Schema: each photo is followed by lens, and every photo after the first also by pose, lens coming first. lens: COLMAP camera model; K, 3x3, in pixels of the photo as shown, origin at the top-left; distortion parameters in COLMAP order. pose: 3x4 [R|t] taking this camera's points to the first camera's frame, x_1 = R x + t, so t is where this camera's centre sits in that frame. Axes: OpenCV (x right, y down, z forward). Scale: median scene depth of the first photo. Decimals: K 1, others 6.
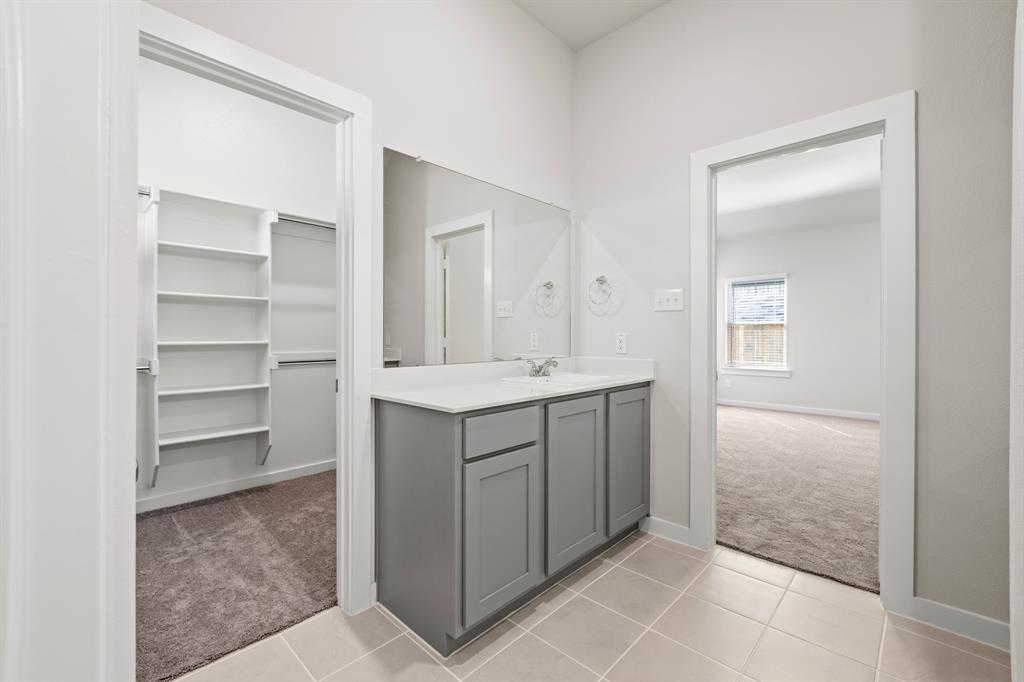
lens RADIAL K [[440.3, 0, 514.9], [0, 440.3, 340.5], [0, 0, 1]] dist [-0.005995, 0.000538]
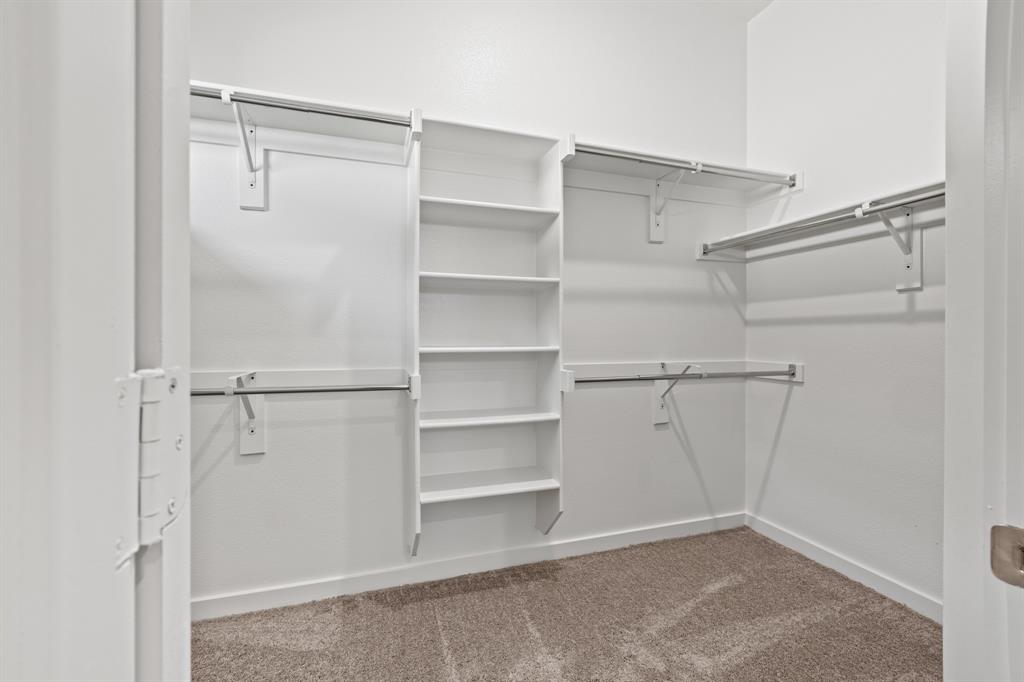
lens RADIAL K [[440.3, 0, 511.8], [0, 440.3, 336.1], [0, 0, 1]] dist [-0.005995, 0.000538]
pose [[0.886405, 0.001550, -0.462907, -0.336345], [-0.002045, 0.999998, -0.000569, -0.014199], [0.462905, 0.001451, 0.886407, 0.417616]]
